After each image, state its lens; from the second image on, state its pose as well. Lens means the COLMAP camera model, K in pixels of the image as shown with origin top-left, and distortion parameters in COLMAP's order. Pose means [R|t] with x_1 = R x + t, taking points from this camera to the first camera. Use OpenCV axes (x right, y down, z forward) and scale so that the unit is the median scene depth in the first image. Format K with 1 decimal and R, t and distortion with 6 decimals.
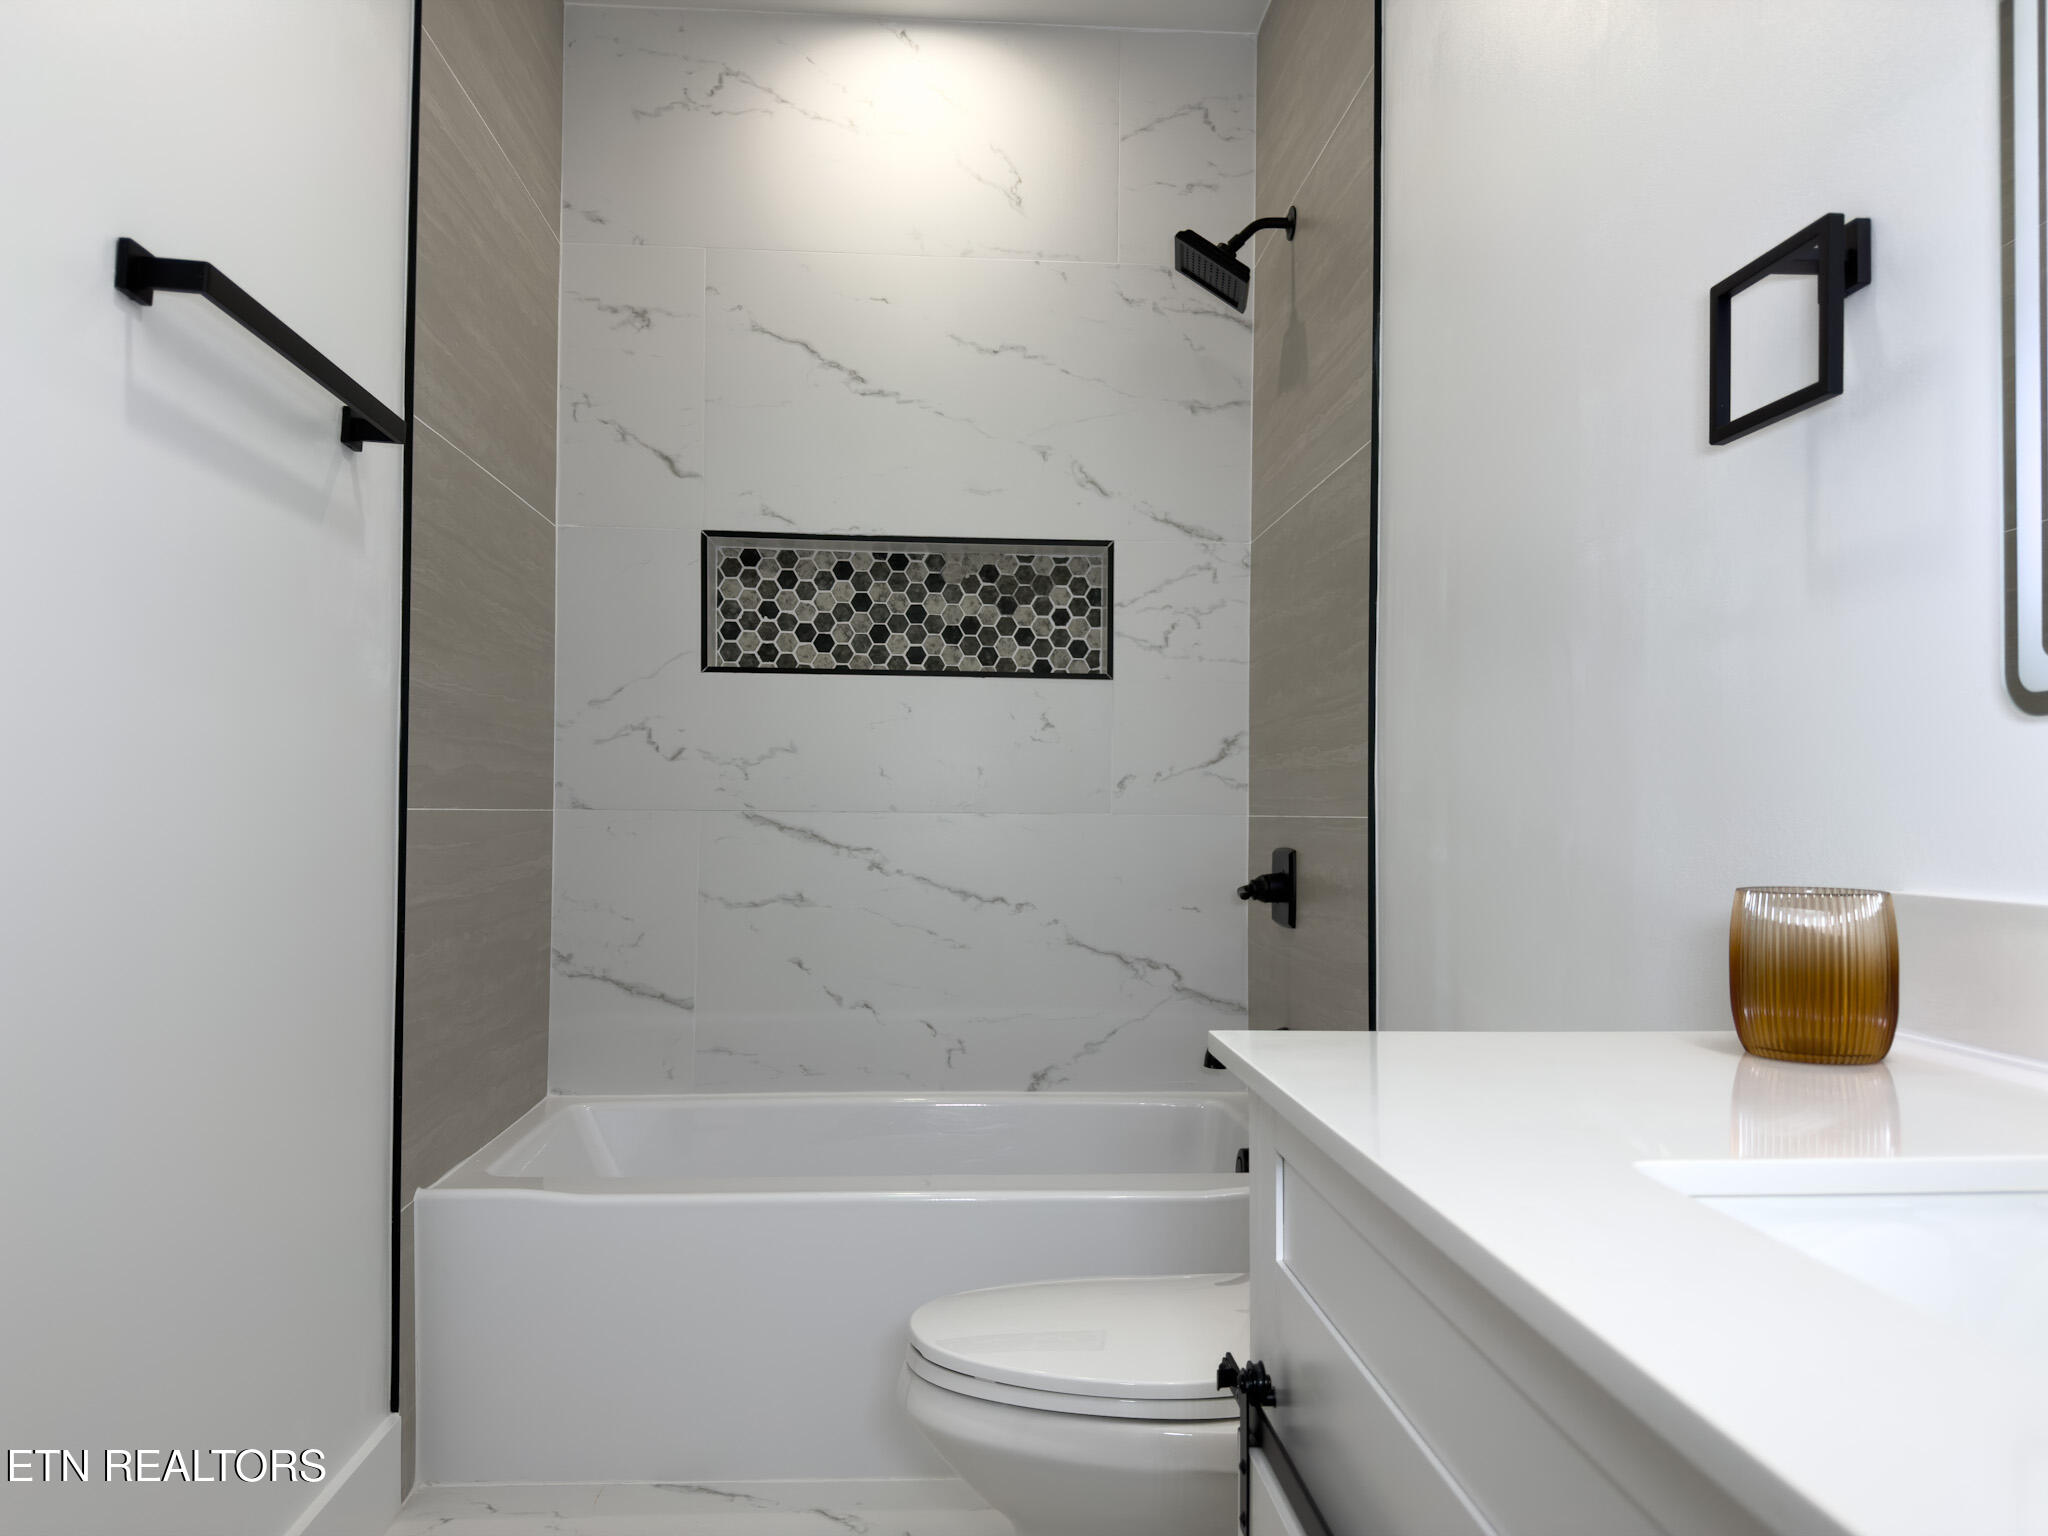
lens RADIAL K [[1410.4, 0, 1024.0], [0, 1410.4, 768.0], [0, 0, 1]] dist [0.182425, -0.412648]
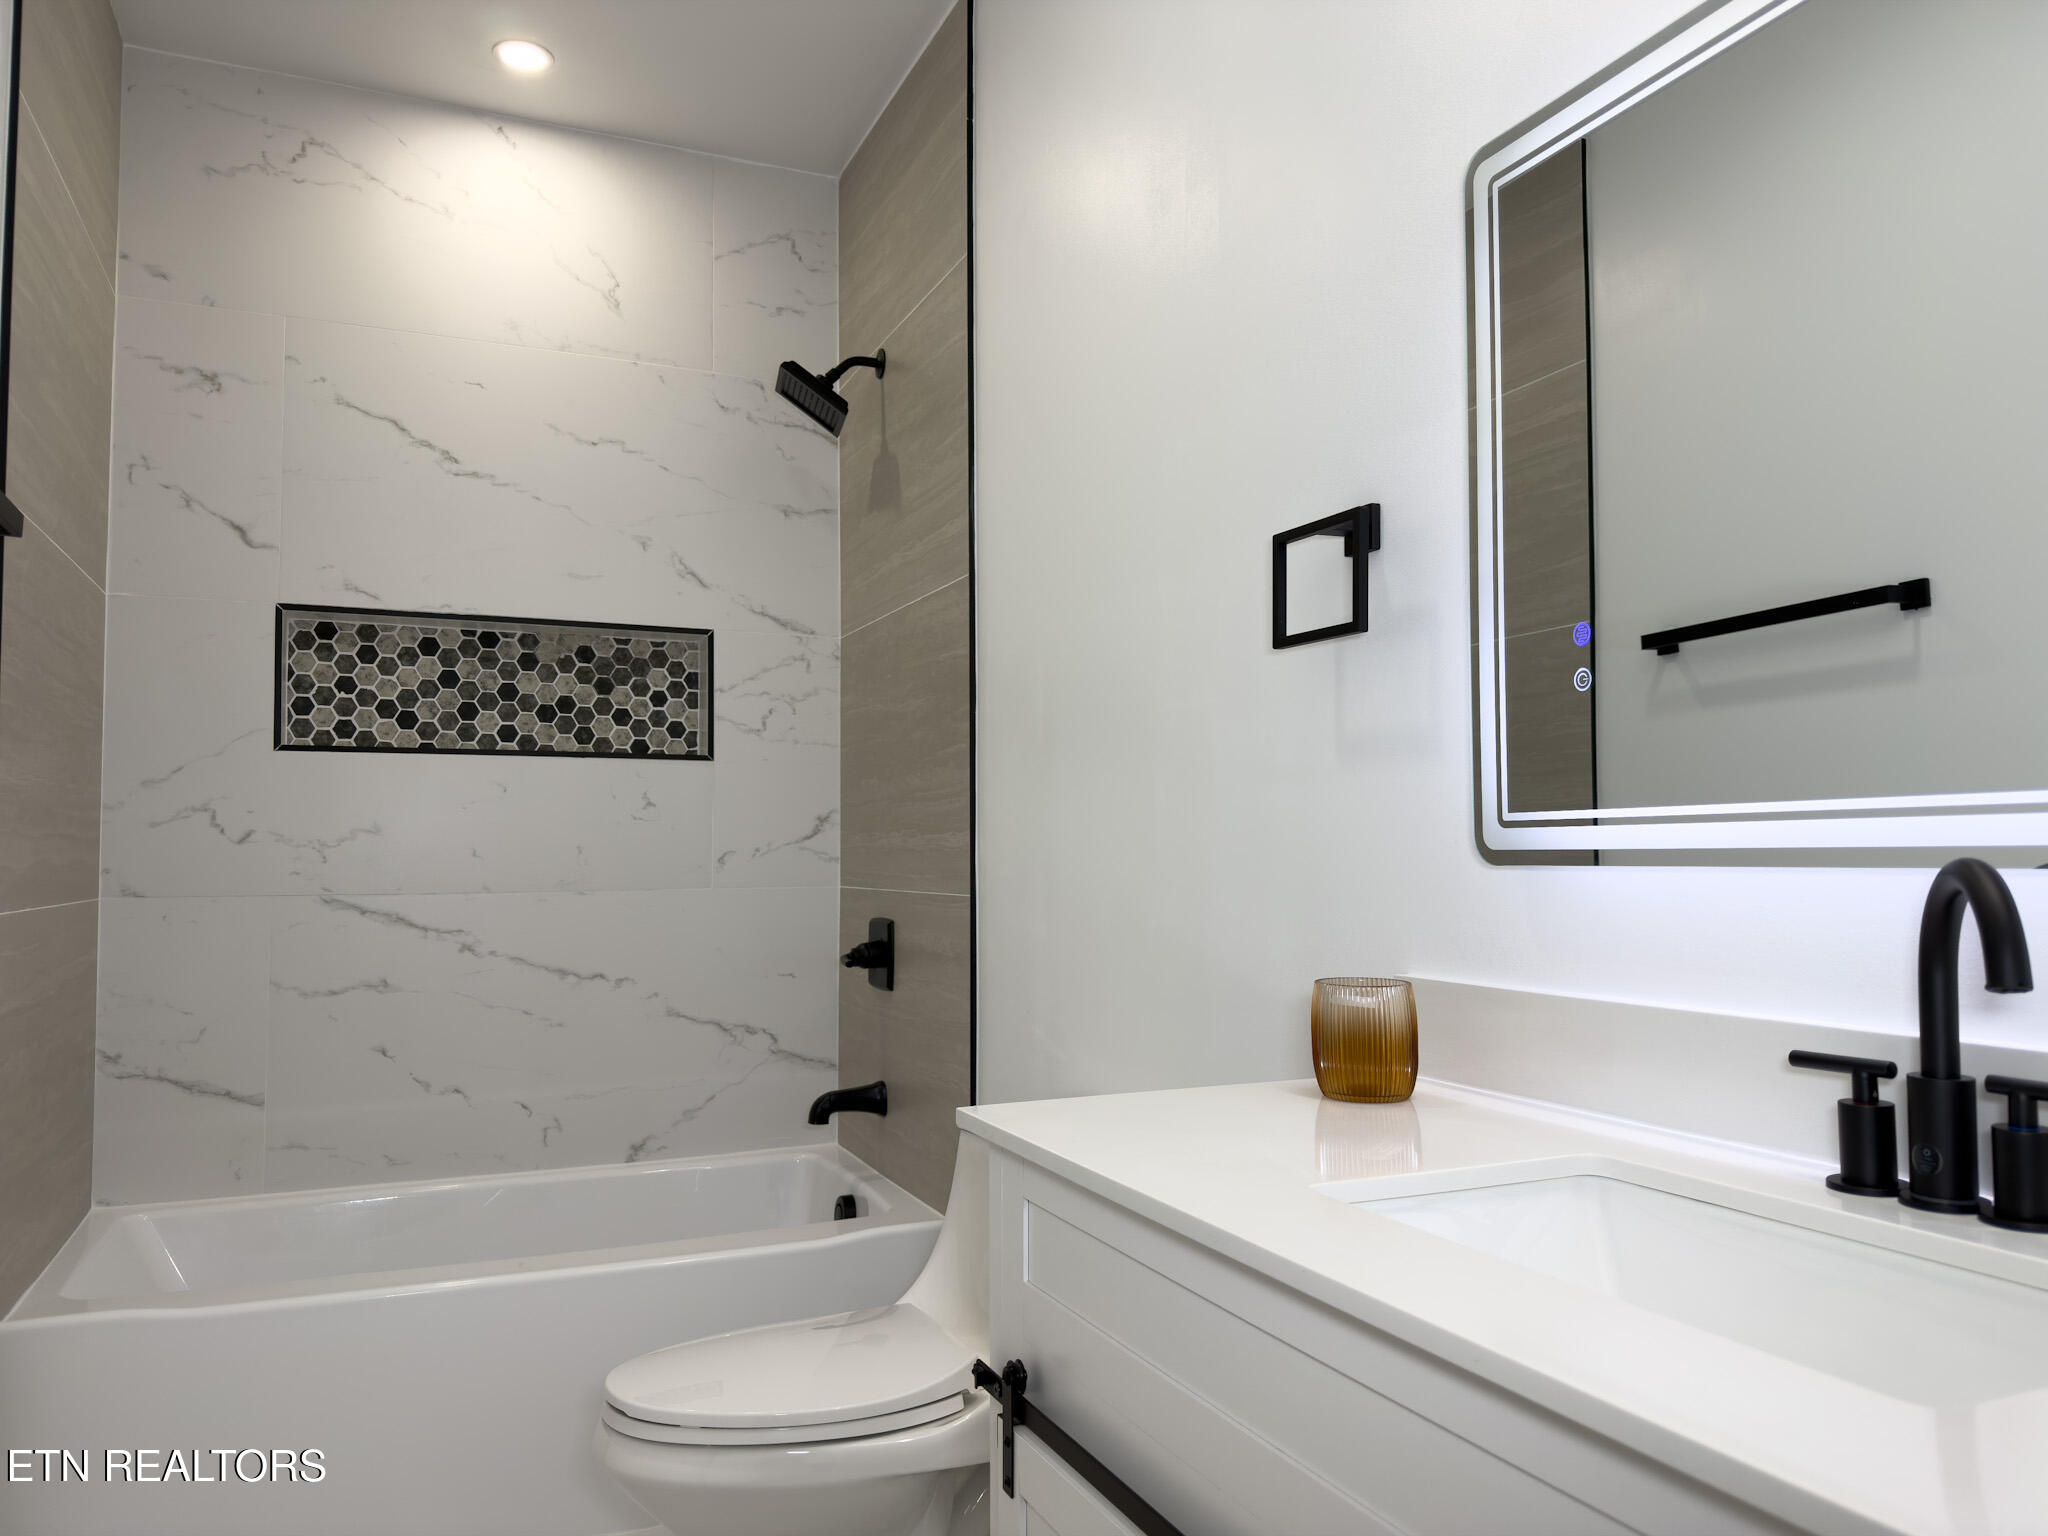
lens RADIAL K [[1402.0, 0, 1024.0], [0, 1402.0, 768.0], [0, 0, 1]] dist [0.131200, -0.216115]
pose [[0.943115, 0.007542, 0.332382, -0.068001], [0.003339, 0.999477, -0.032154, -0.022379], [-0.332451, 0.031434, 0.942597, -0.069898]]
